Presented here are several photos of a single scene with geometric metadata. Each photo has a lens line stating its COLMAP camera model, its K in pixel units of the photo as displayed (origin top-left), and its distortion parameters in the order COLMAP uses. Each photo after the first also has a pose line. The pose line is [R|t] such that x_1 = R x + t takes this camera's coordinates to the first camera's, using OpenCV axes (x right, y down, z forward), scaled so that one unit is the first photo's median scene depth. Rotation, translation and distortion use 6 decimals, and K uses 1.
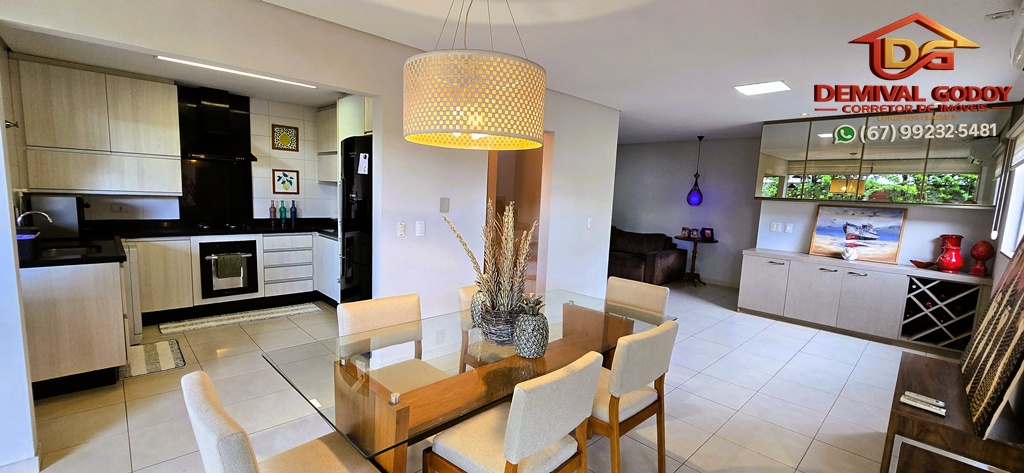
lens RADIAL K [[419.3, 0, 508.7], [0, 419.3, 242.8], [0, 0, 1]] dist [-0.003644, 0.000590]
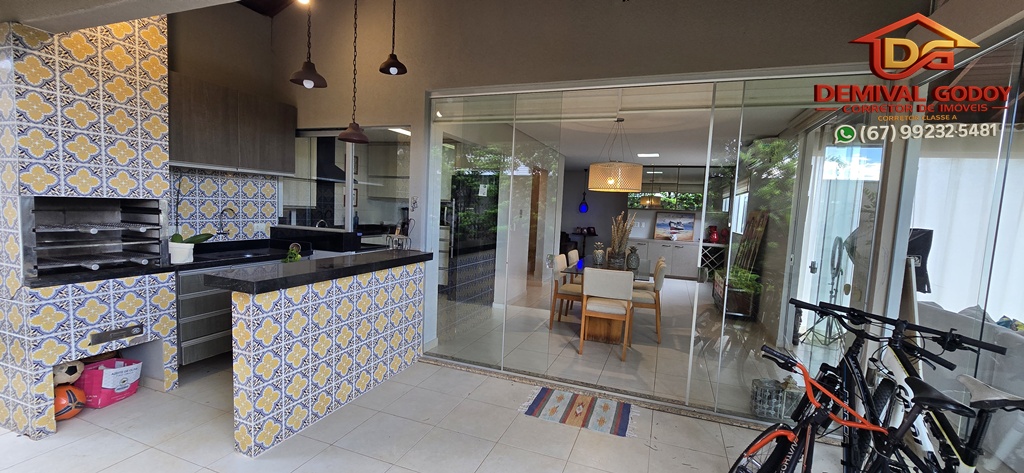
lens RADIAL K [[419.3, 0, 508.7], [0, 419.3, 242.8], [0, 0, 1]] dist [-0.003644, 0.000590]
pose [[0.905047, -0.037672, 0.423639, -0.722640], [0.044785, 0.998973, -0.006843, 0.032832], [-0.422946, 0.025166, 0.905805, -0.446590]]
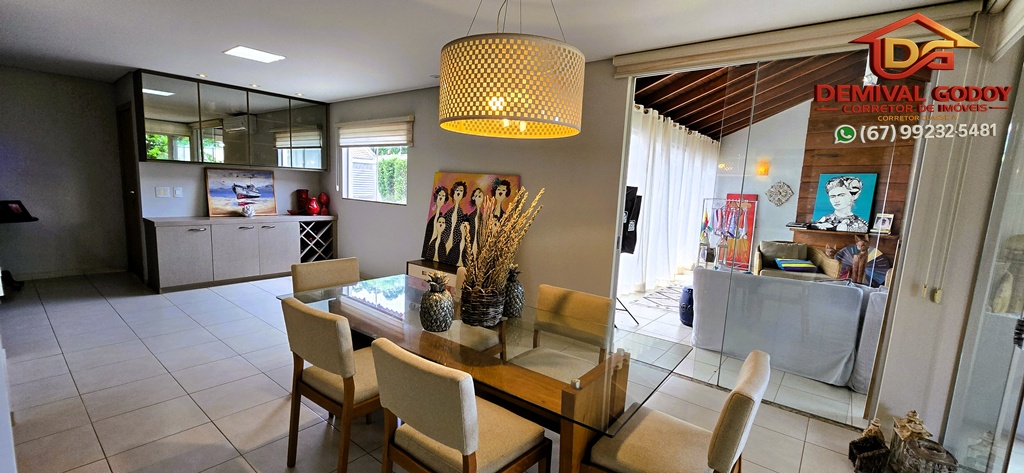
lens RADIAL K [[419.3, 0, 508.7], [0, 419.3, 242.8], [0, 0, 1]] dist [-0.003644, 0.000590]
pose [[-0.123123, -0.187091, 0.974596, -0.430431], [0.067785, 0.978189, 0.196344, -0.069429], [-0.990074, 0.090238, -0.107756, 0.443460]]
